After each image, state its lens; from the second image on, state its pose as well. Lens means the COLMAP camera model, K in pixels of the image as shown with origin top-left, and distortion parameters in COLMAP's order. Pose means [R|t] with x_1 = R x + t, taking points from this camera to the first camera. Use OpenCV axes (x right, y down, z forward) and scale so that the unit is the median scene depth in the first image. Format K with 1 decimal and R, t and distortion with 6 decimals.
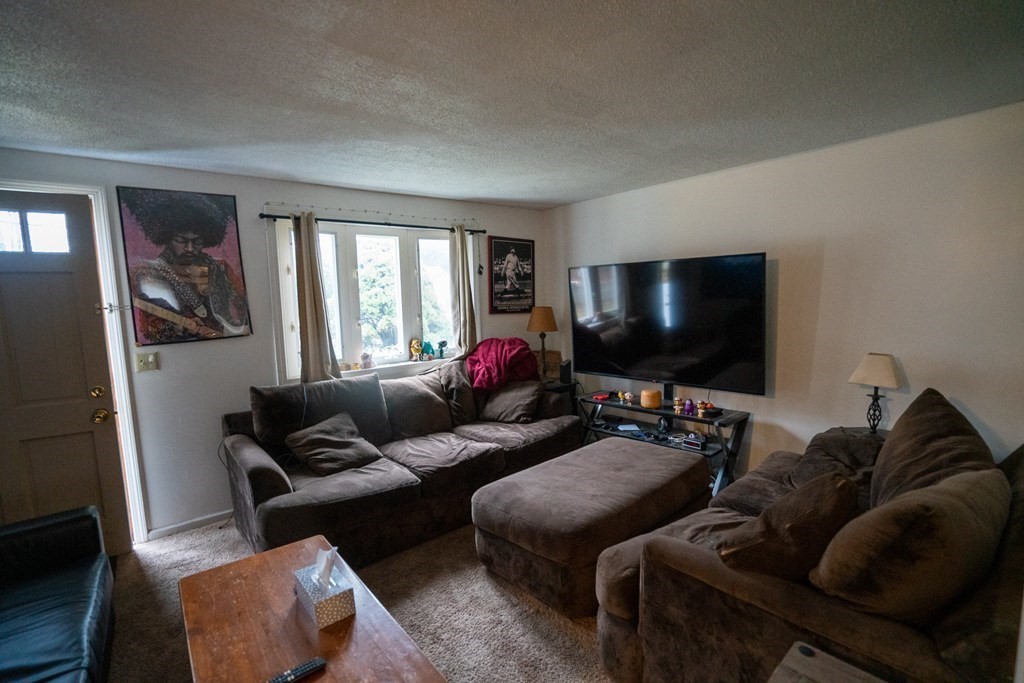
lens RADIAL K [[468.3, 0, 509.9], [0, 468.3, 350.6], [0, 0, 1]] dist [-0.058644, 0.020570]
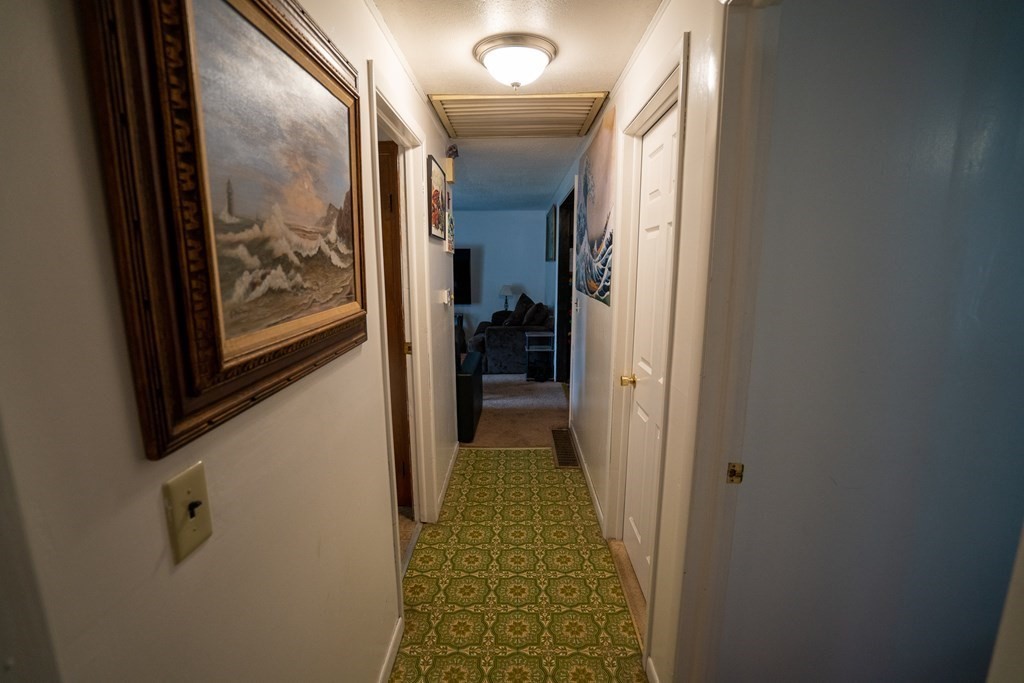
lens RADIAL K [[468.3, 0, 509.9], [0, 468.3, 350.6], [0, 0, 1]] dist [-0.058644, 0.020570]
pose [[0.640207, -0.117242, 0.759203, -1.735954], [0.069206, 0.993069, 0.094999, 0.156624], [-0.765078, -0.008278, 0.643884, -1.130269]]
